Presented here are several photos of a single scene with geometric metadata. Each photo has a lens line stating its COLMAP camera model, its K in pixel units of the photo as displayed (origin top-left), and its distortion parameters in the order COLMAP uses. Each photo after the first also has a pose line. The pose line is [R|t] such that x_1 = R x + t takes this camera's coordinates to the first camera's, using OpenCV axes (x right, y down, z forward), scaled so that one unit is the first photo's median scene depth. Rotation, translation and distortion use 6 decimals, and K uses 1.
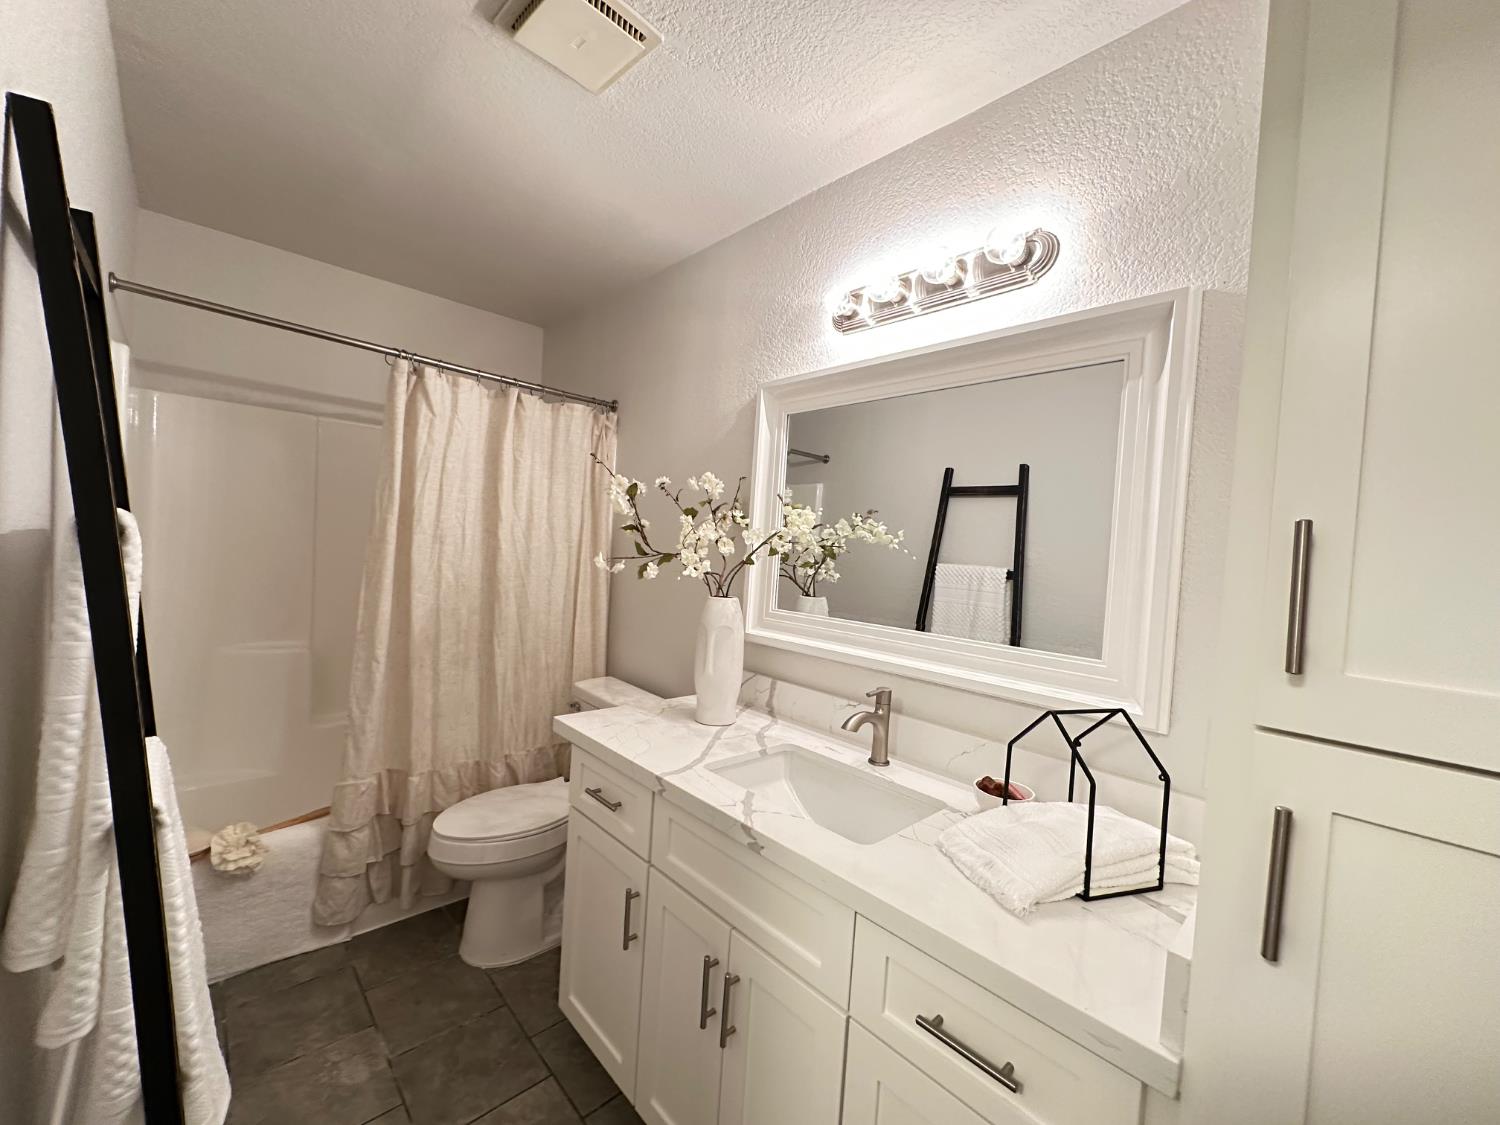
lens RADIAL K [[593.1, 0, 751.7], [0, 593.1, 565.7], [0, 0, 1]] dist [-0.004156, 0.001031]
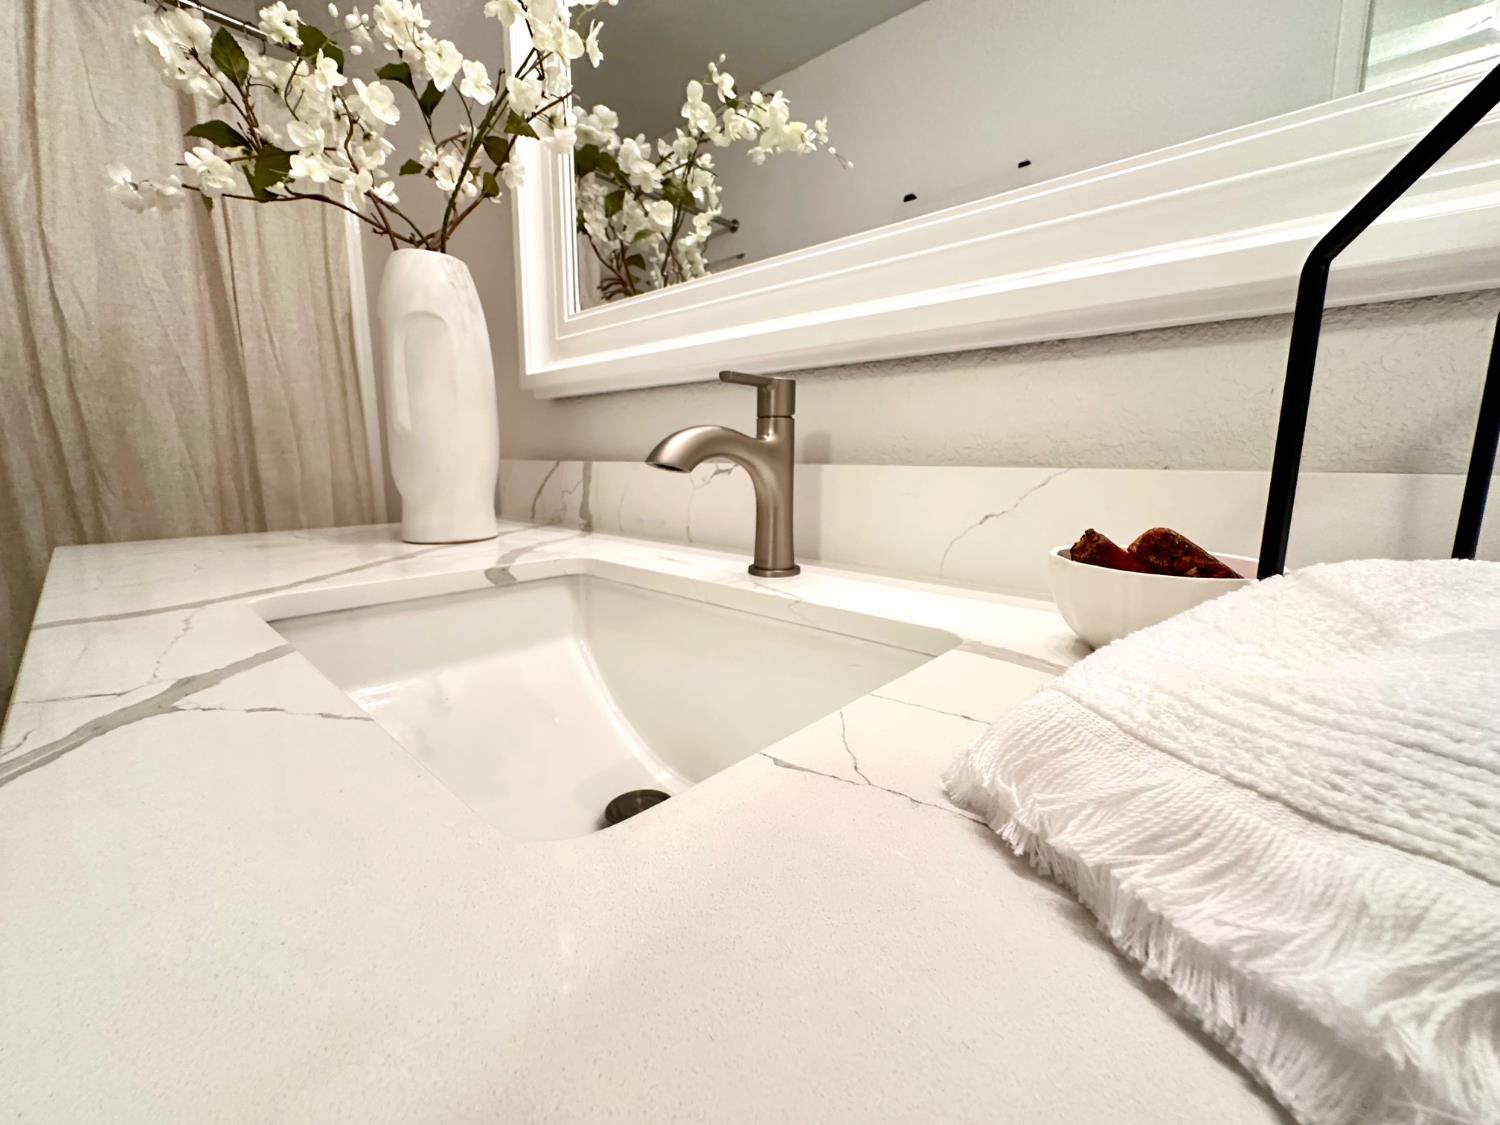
lens RADIAL K [[608.5, 0, 750.0], [0, 608.5, 562.5], [0, 0, 1]] dist [-0.002740, 0.000036]
pose [[0.995210, -0.072798, 0.065248, 0.156771], [0.062123, 0.986291, 0.152878, 0.239030], [-0.075482, -0.148093, 0.986089, 0.541285]]
